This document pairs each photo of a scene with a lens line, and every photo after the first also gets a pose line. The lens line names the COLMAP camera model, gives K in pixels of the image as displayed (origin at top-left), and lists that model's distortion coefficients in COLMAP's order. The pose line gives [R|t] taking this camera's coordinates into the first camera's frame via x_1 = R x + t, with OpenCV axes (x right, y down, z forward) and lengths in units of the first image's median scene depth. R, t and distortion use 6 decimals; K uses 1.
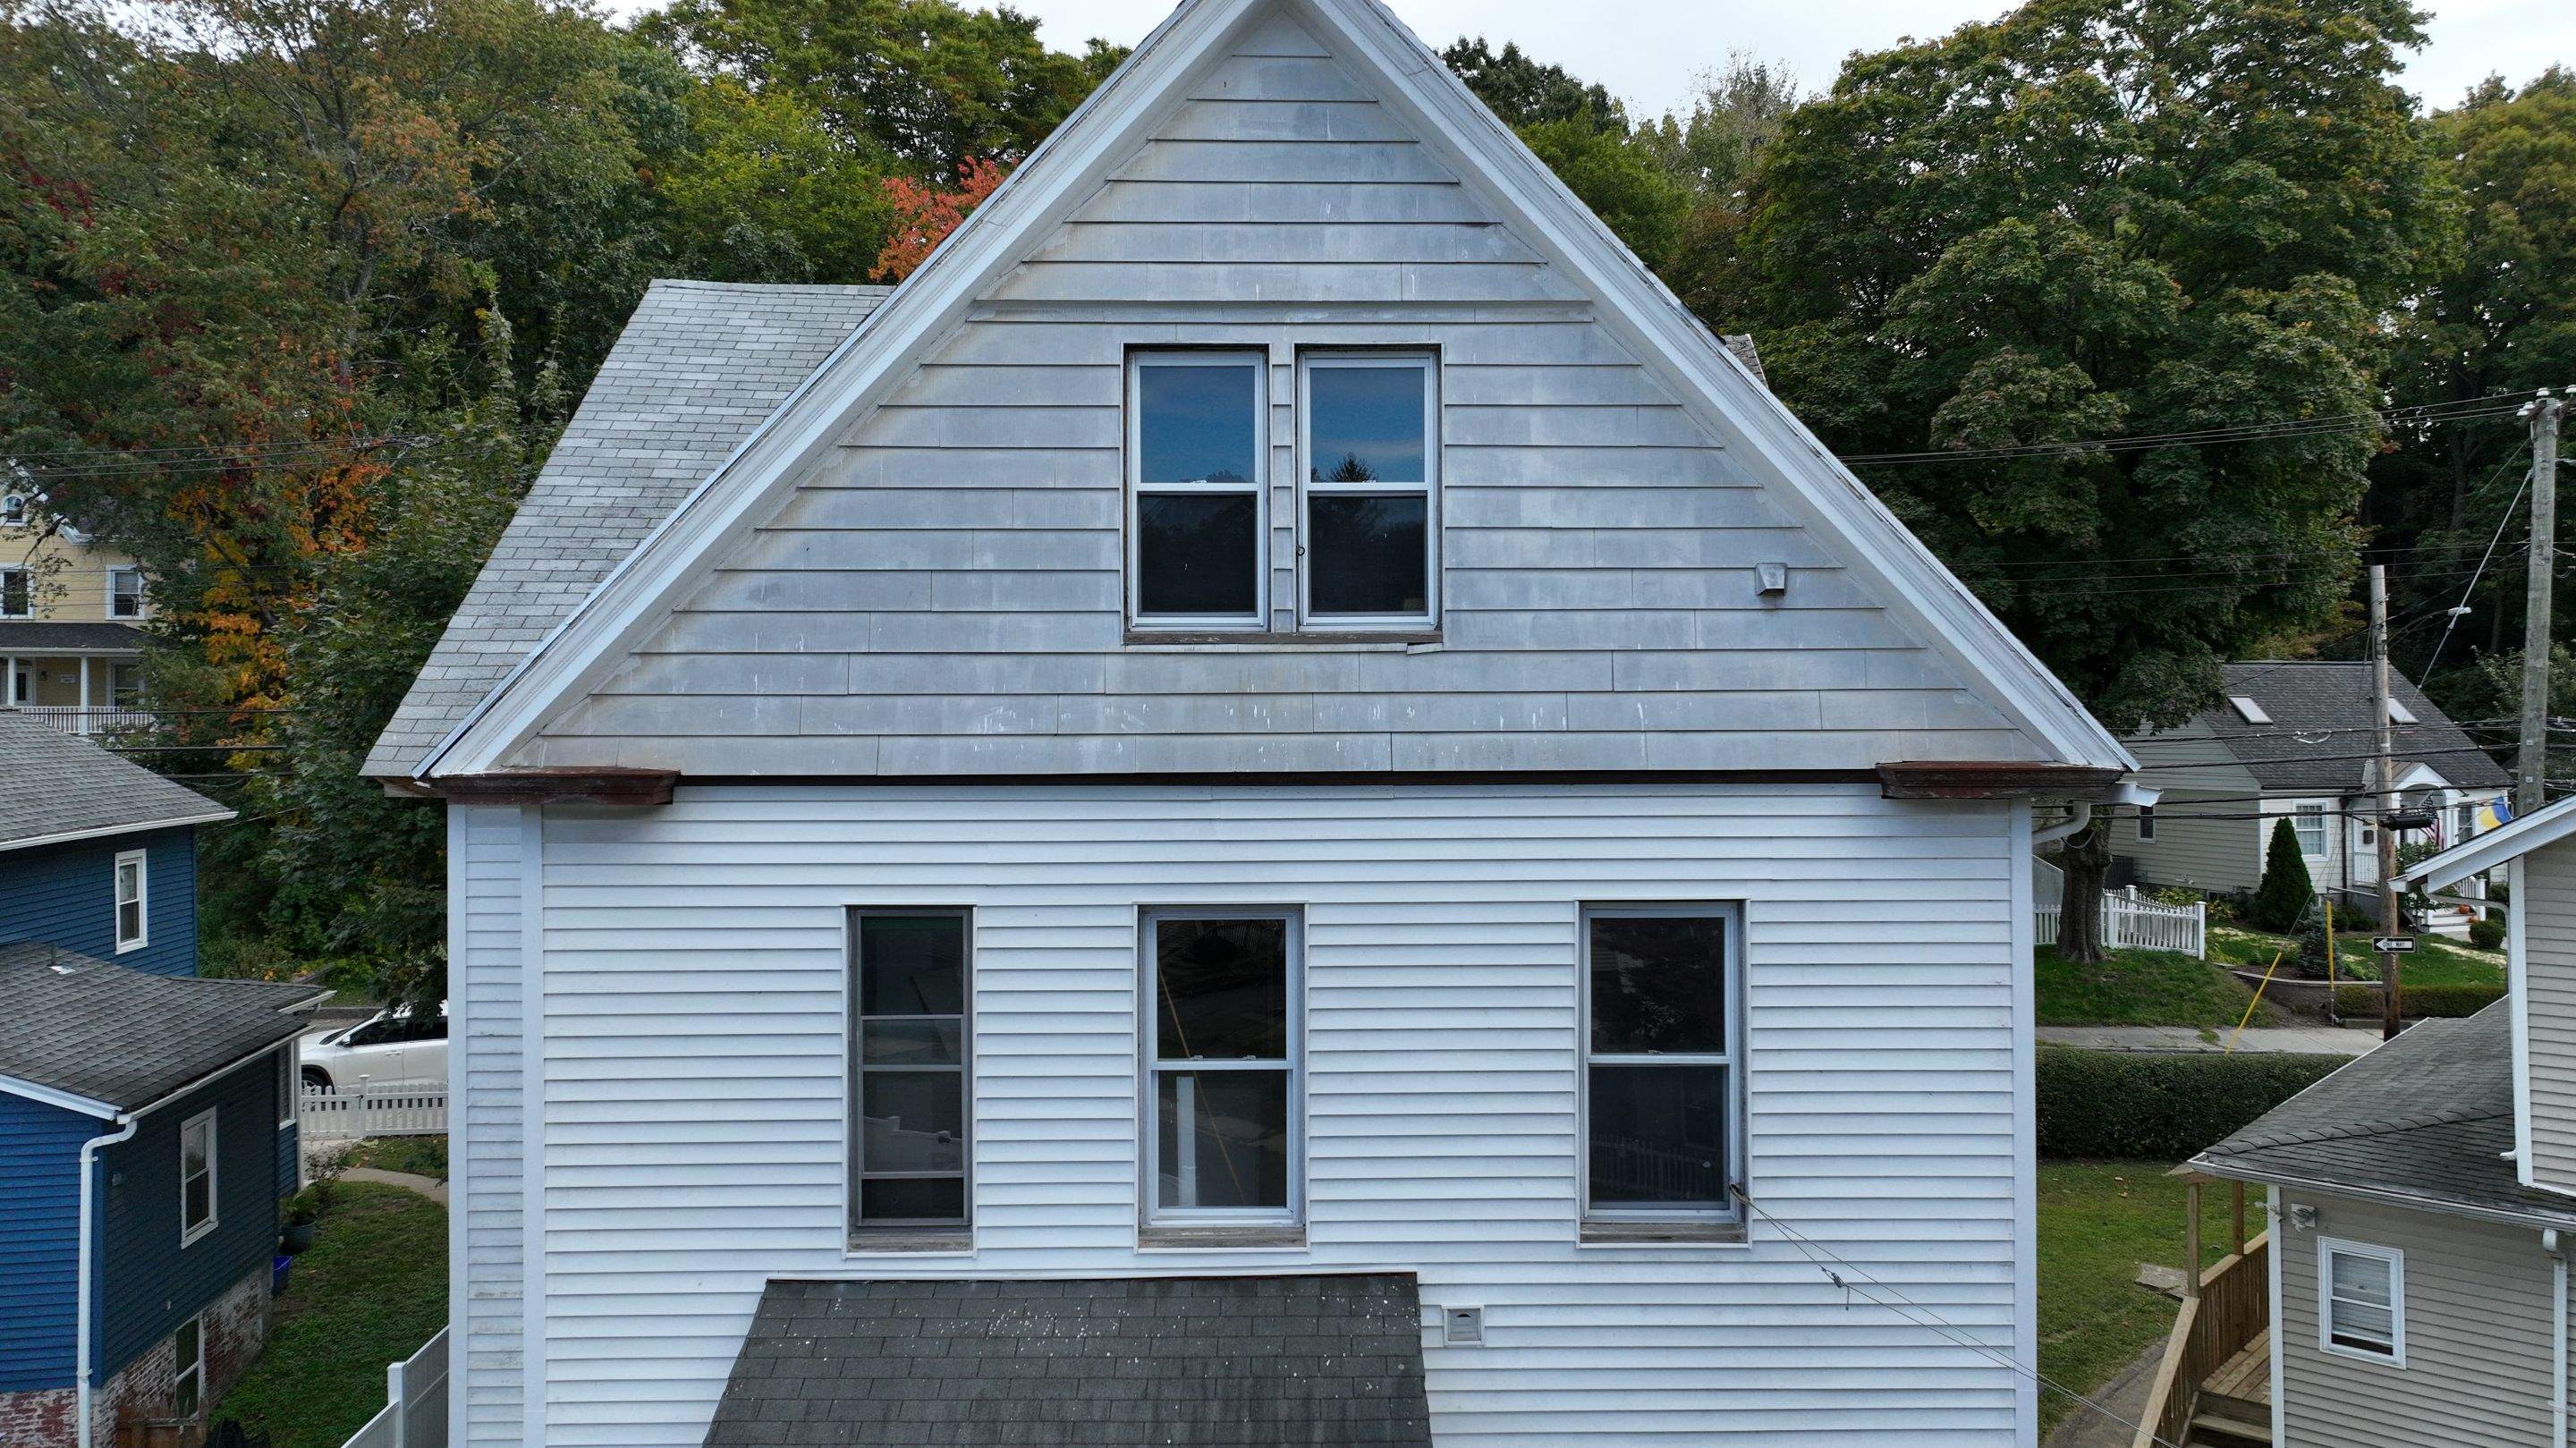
lens RADIAL K [[1835.5, 0, 1304.6], [0, 1835.5, 738.3], [0, 0, 1]] dist [0.002097, 0.015229]
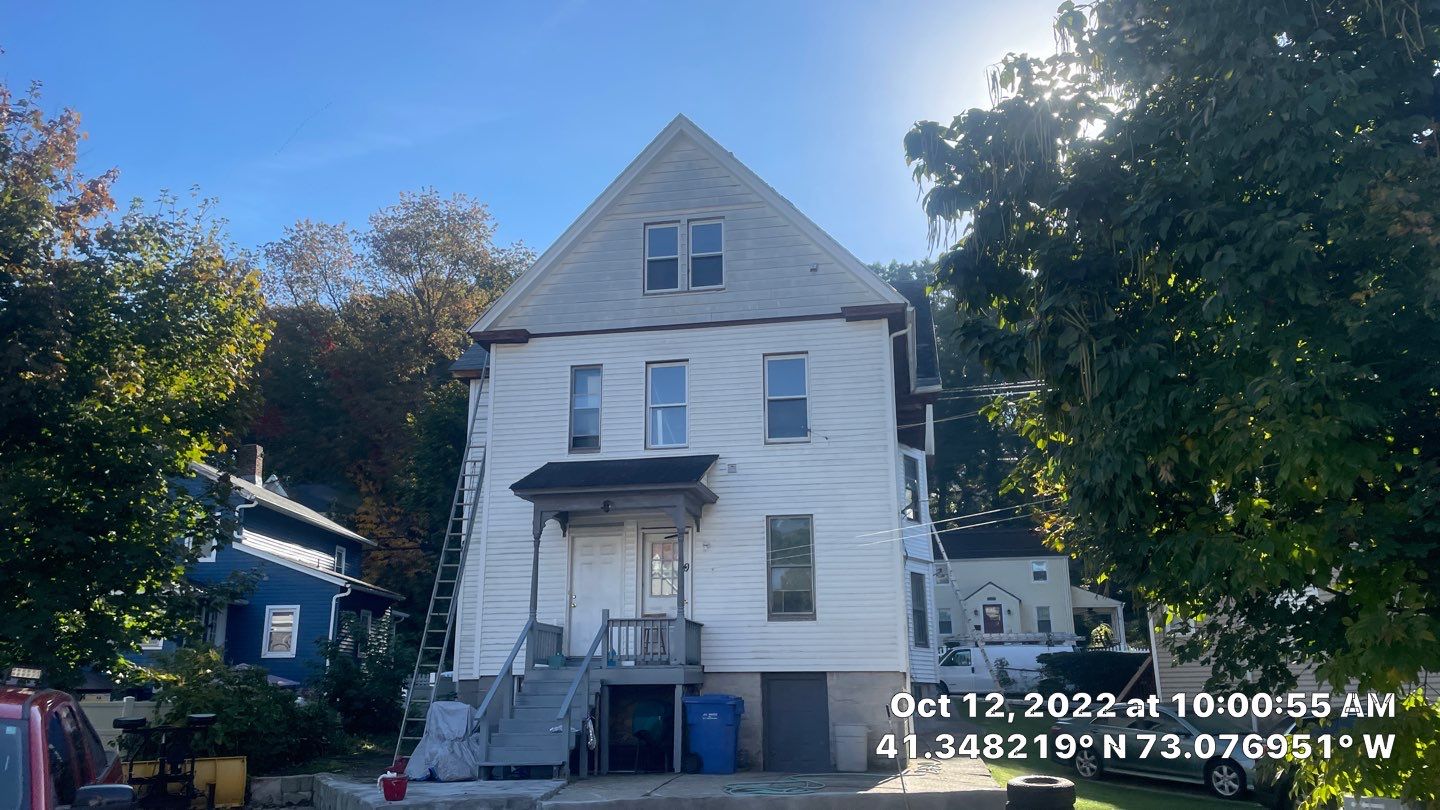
lens RADIAL K [[1087.6, 0, 715.3], [0, 1087.6, 408.8], [0, 0, 1]] dist [0.008532, 0.000381]
pose [[0.979993, -0.054388, -0.191458, 0.462168], [0.002011, 0.964597, -0.263721, 0.759775], [0.199023, 0.258060, 0.945407, -1.022182]]
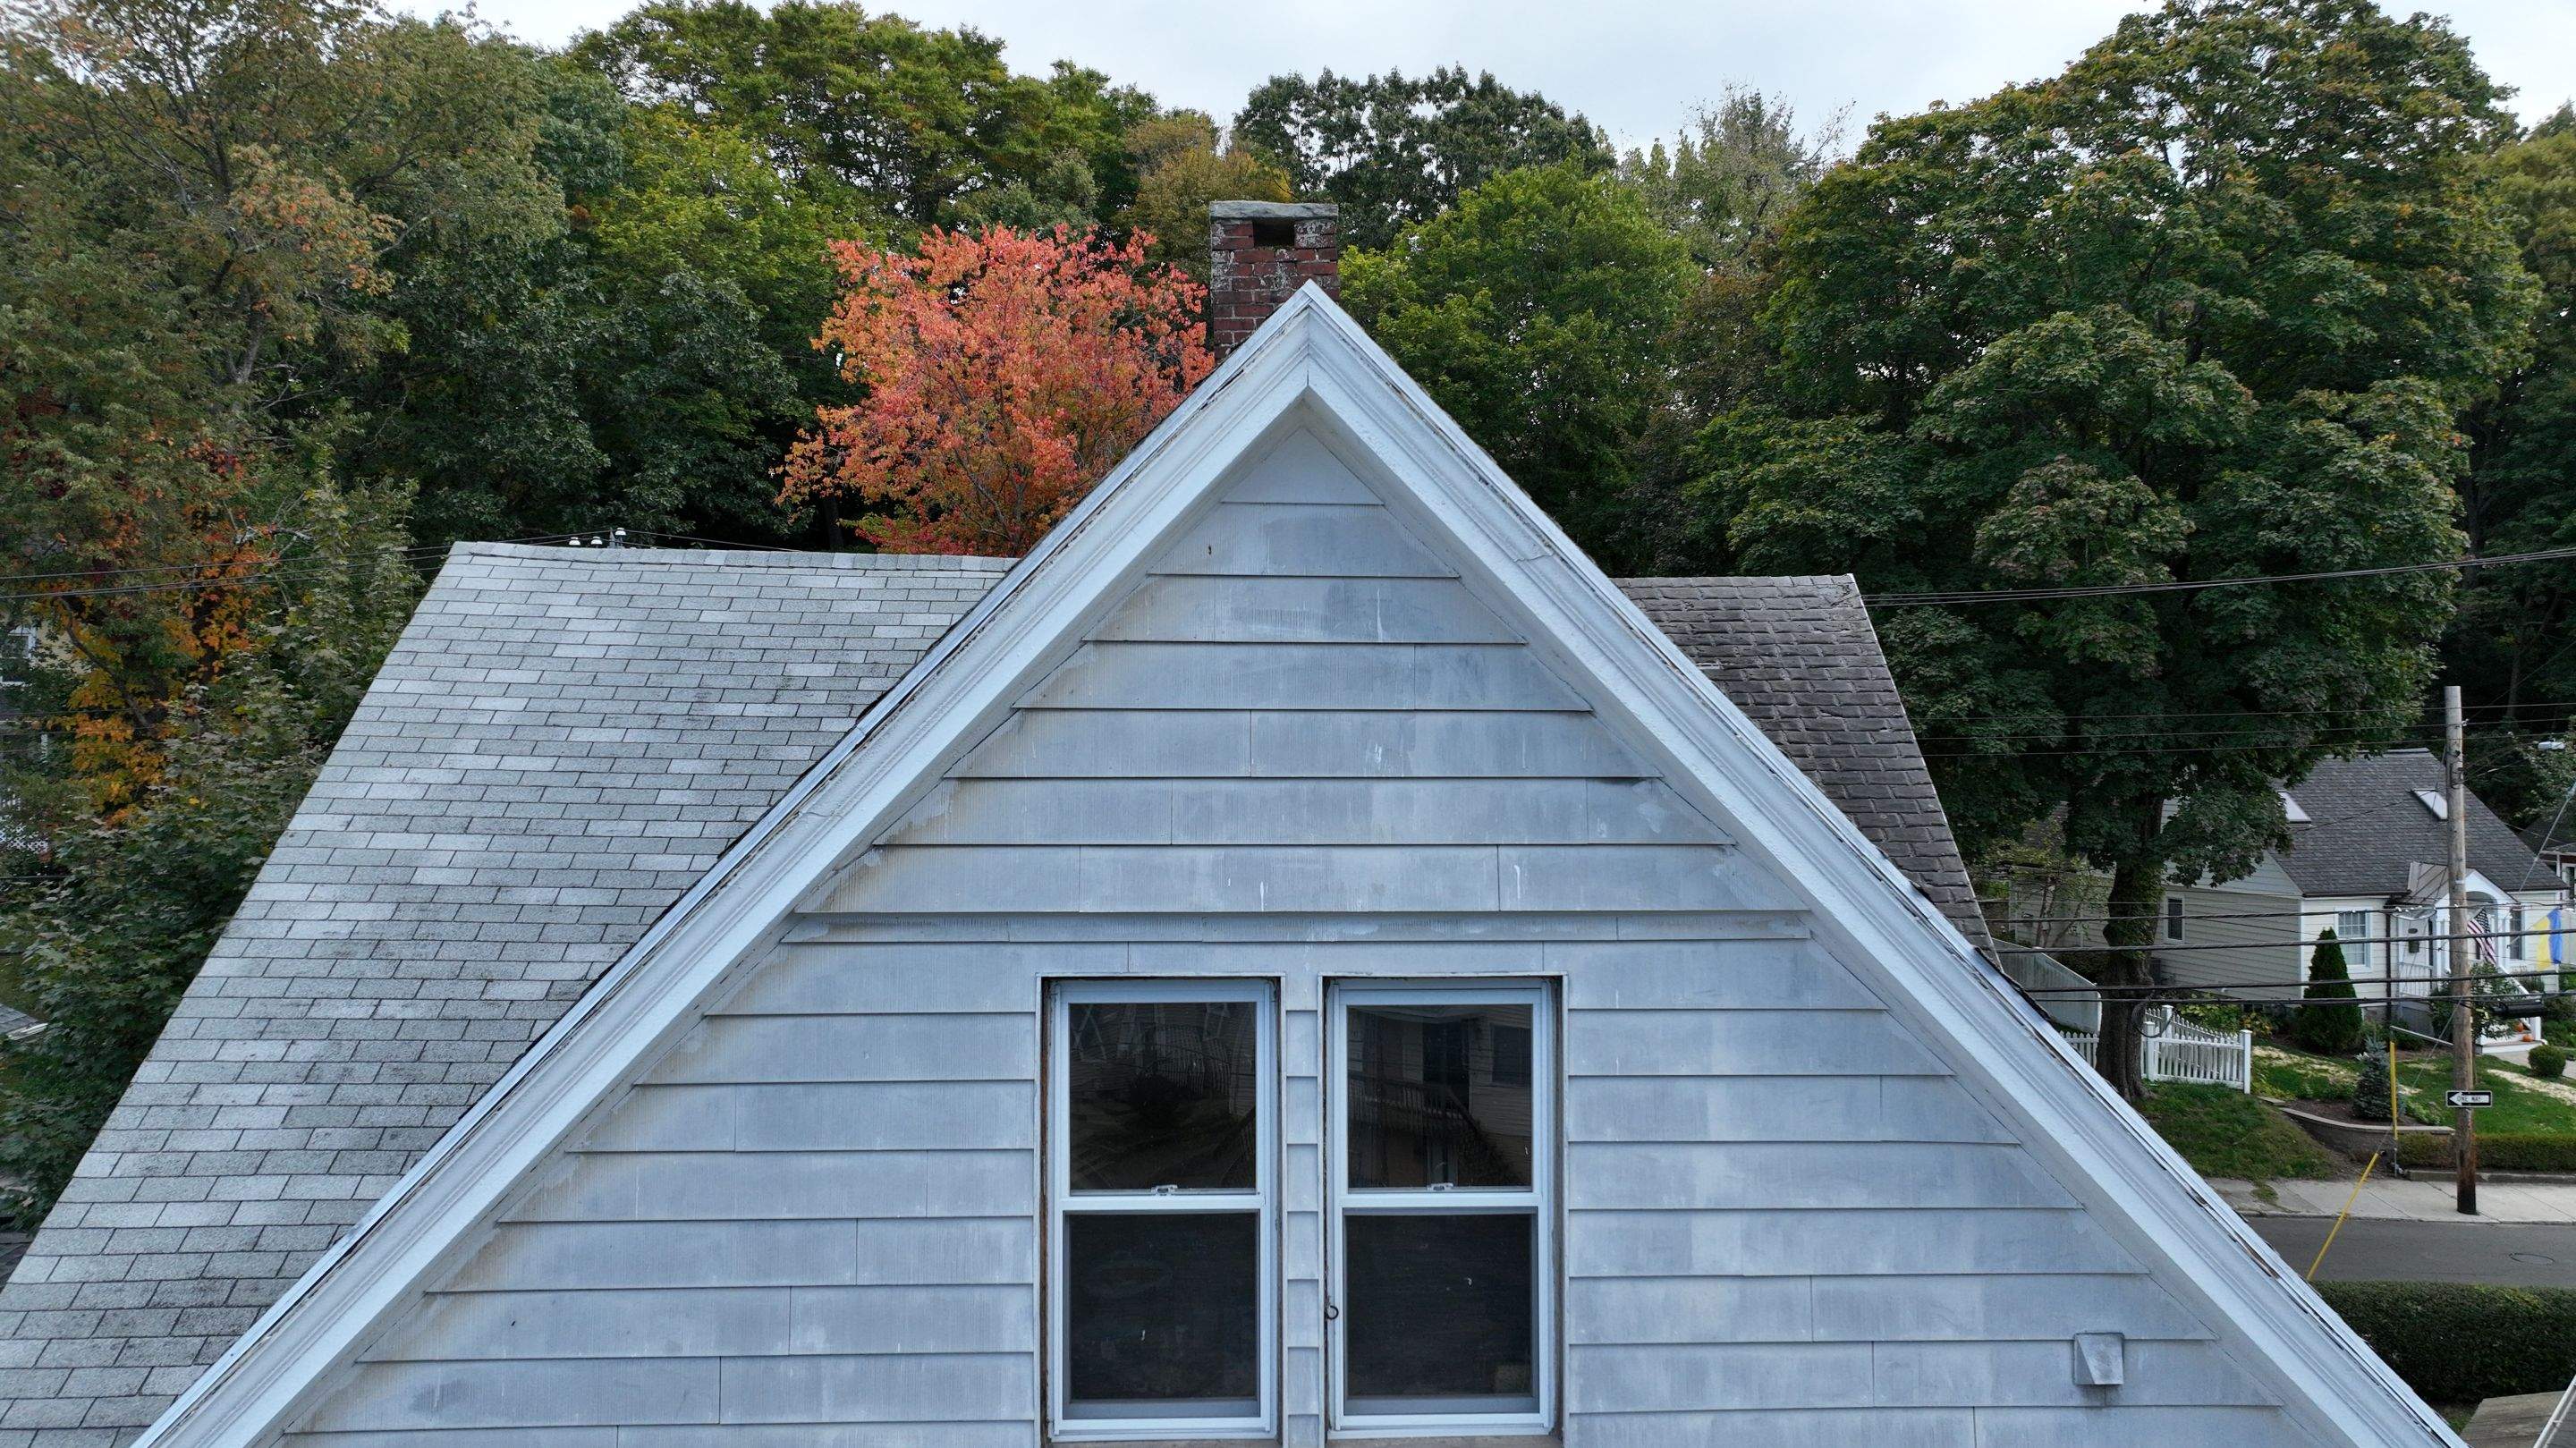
lens RADIAL K [[1835.5, 0, 1300.7], [0, 1835.5, 728.6], [0, 0, 1]] dist [0.002097, 0.015229]
pose [[0.999880, 0.003000, 0.015182, -0.022217], [-0.002957, 0.999992, -0.002859, -0.294387], [-0.015190, 0.002814, 0.999881, 0.389046]]
